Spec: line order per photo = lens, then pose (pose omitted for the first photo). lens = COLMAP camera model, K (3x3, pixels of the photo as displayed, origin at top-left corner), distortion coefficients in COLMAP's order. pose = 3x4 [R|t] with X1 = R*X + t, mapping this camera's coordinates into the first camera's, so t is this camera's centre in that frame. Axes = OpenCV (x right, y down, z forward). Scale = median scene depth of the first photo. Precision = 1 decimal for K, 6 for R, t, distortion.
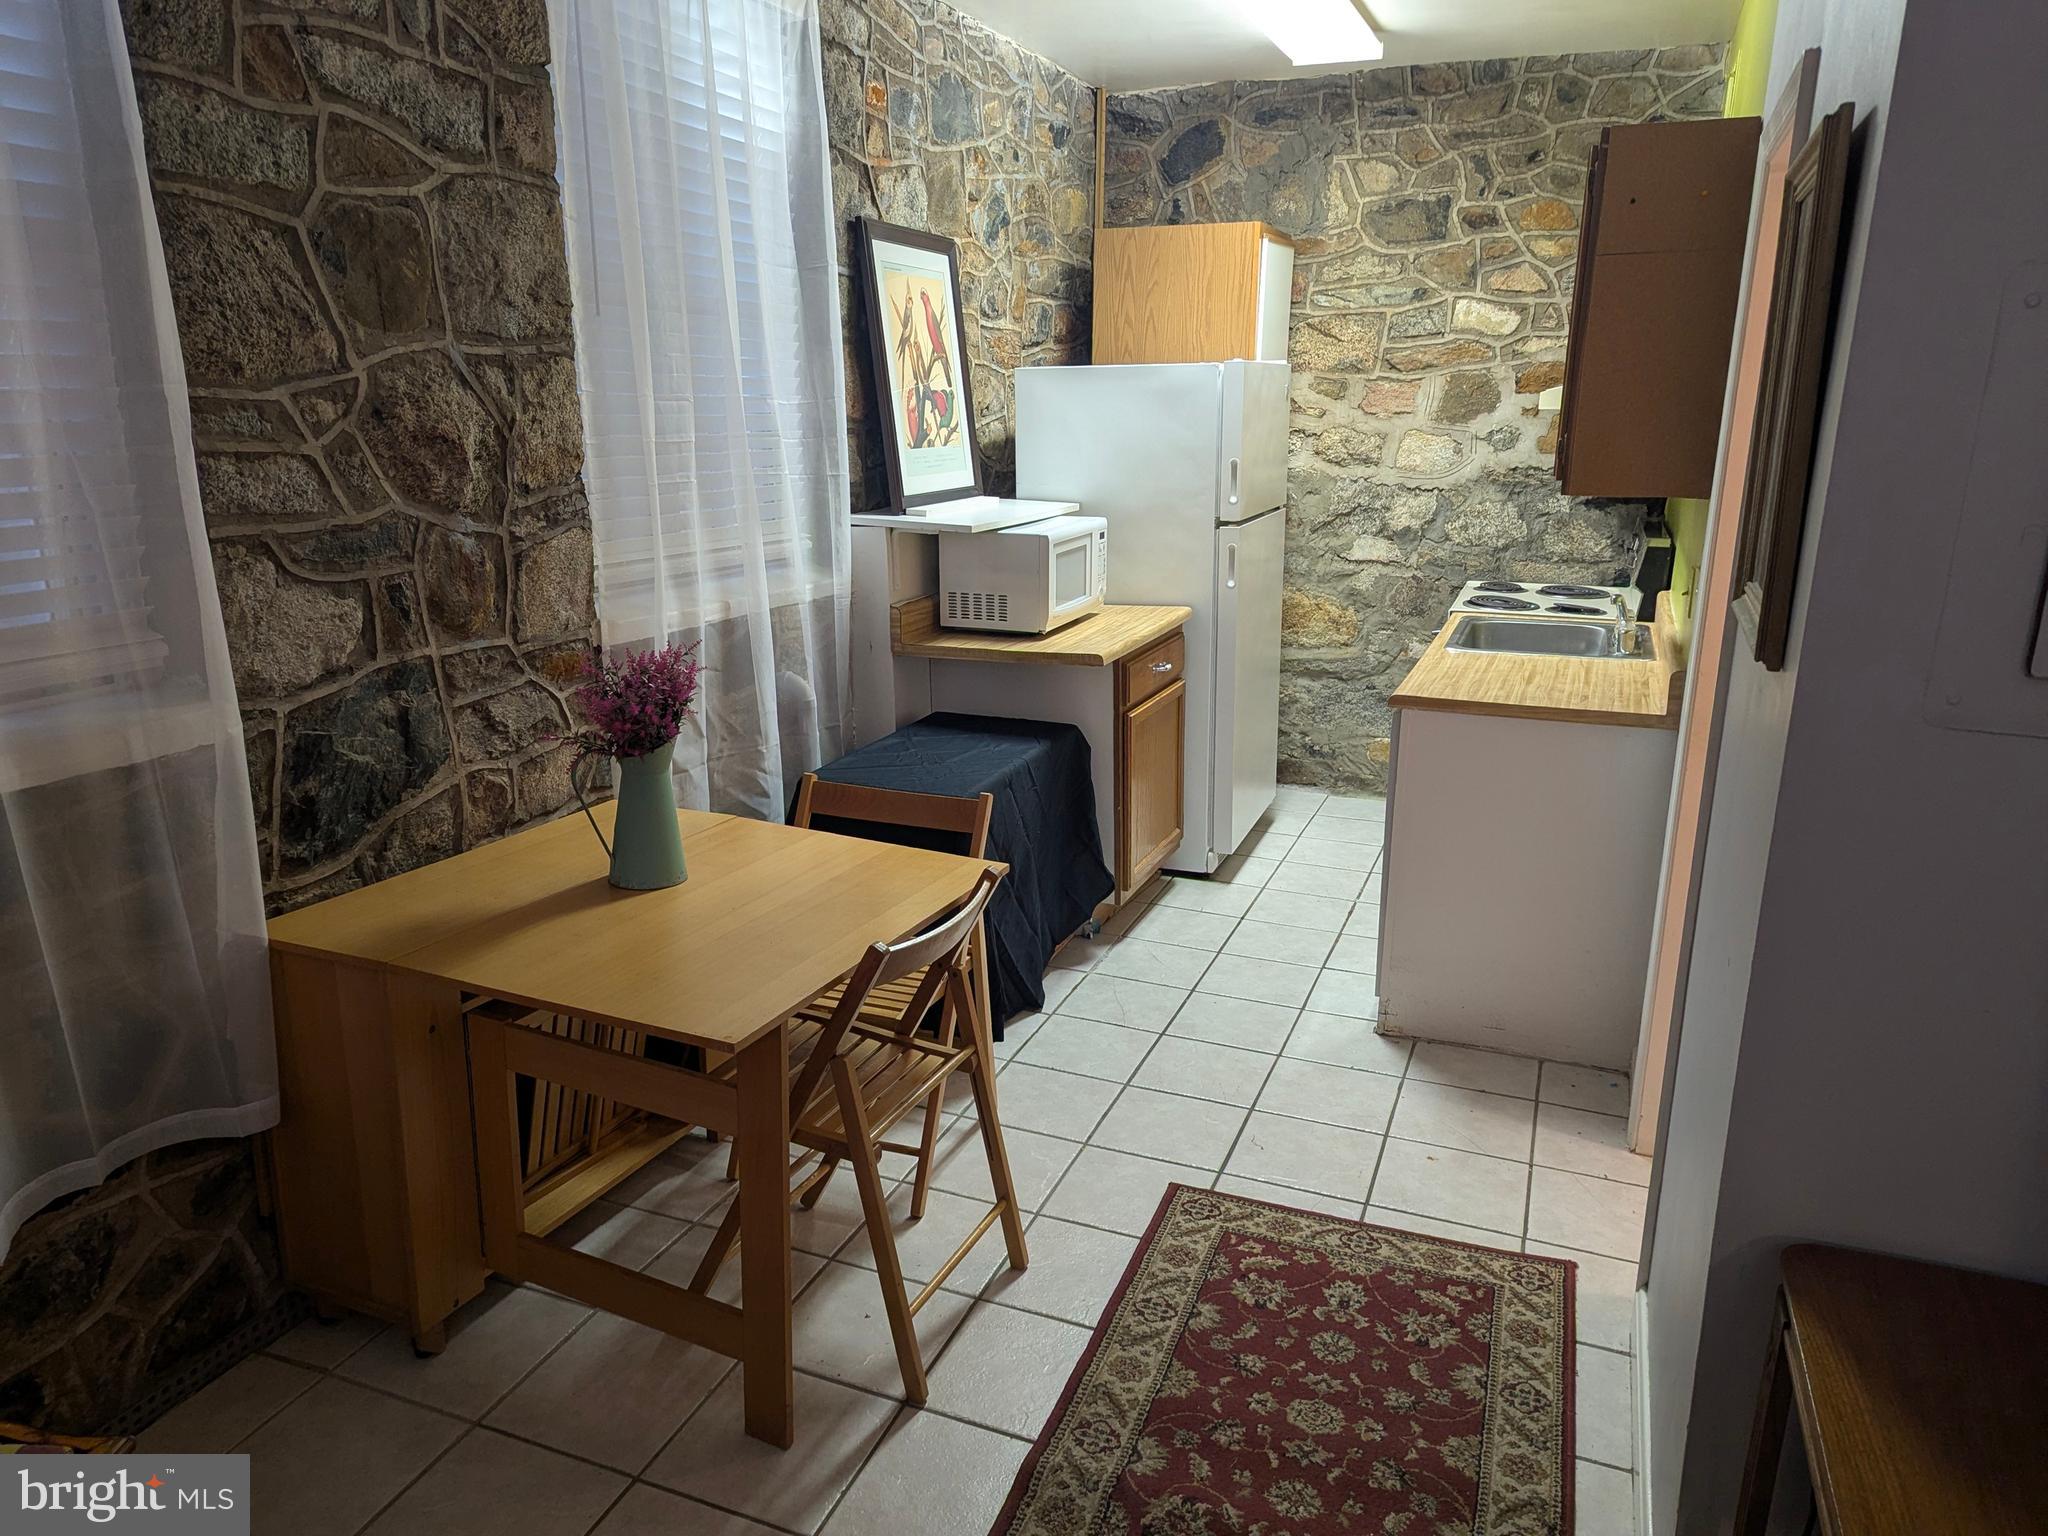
lens RADIAL K [[1446.9, 0, 1024.0], [0, 1446.9, 768.0], [0, 0, 1]] dist [0.115089, -0.106083]
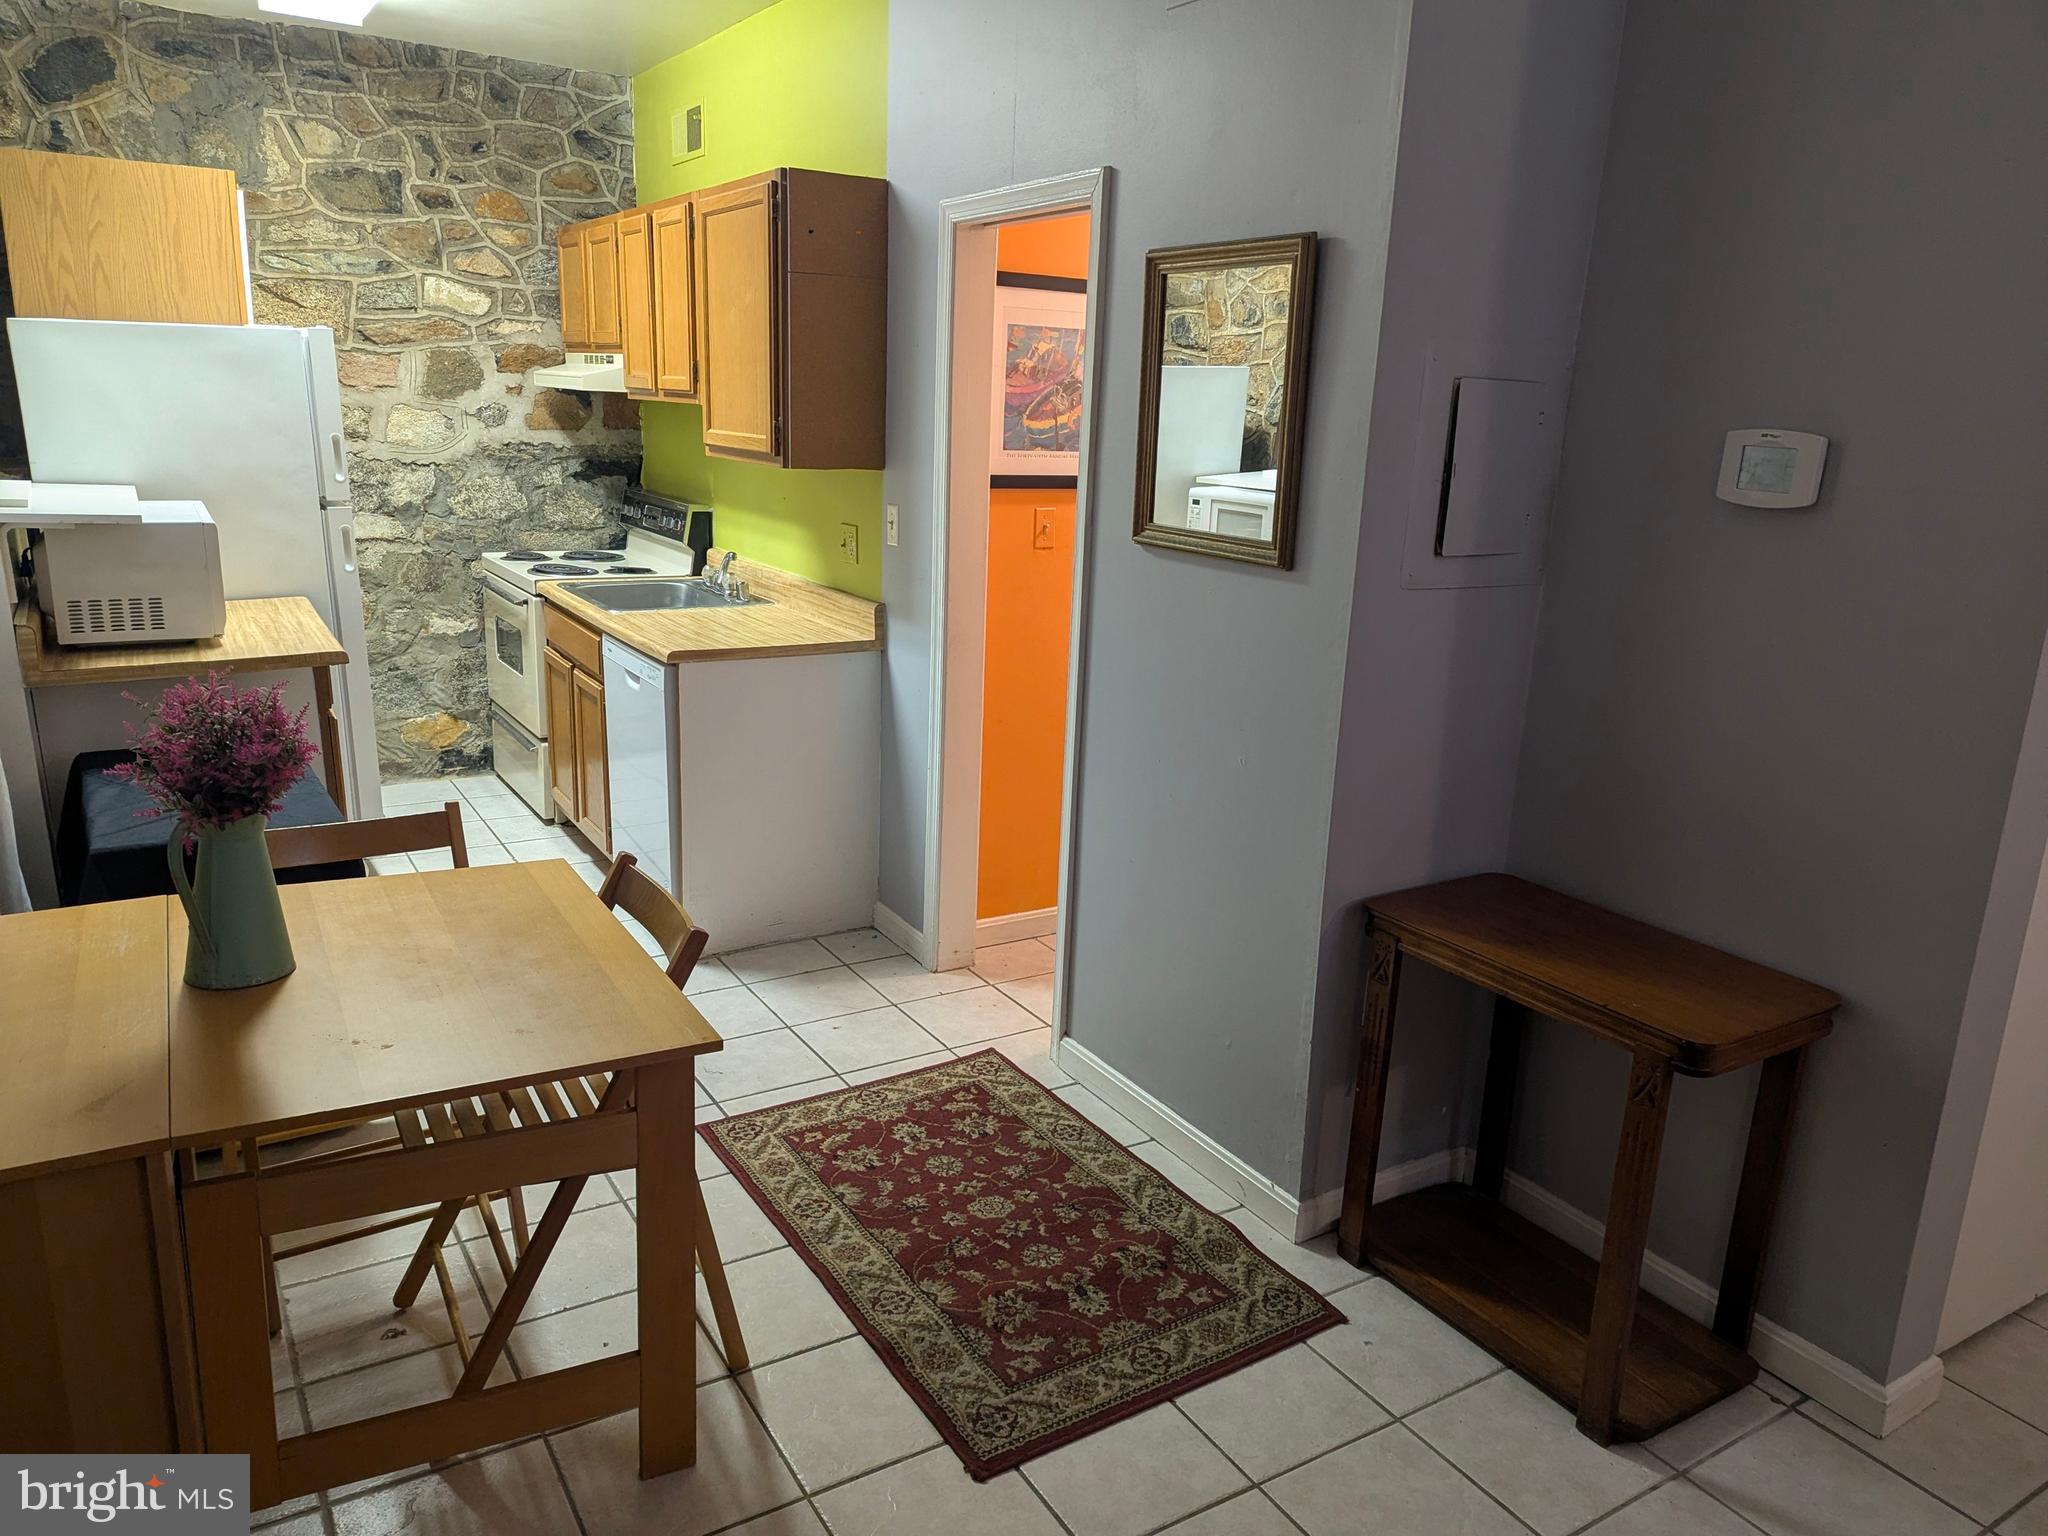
lens RADIAL K [[1427.2, 0, 1024.0], [0, 1427.2, 768.0], [0, 0, 1]] dist [0.045325, -0.030417]
pose [[0.595863, -0.186838, 0.781050, -0.298865], [0.170529, 0.979818, 0.104290, -0.020849], [-0.784772, 0.071049, 0.615699, 0.093166]]
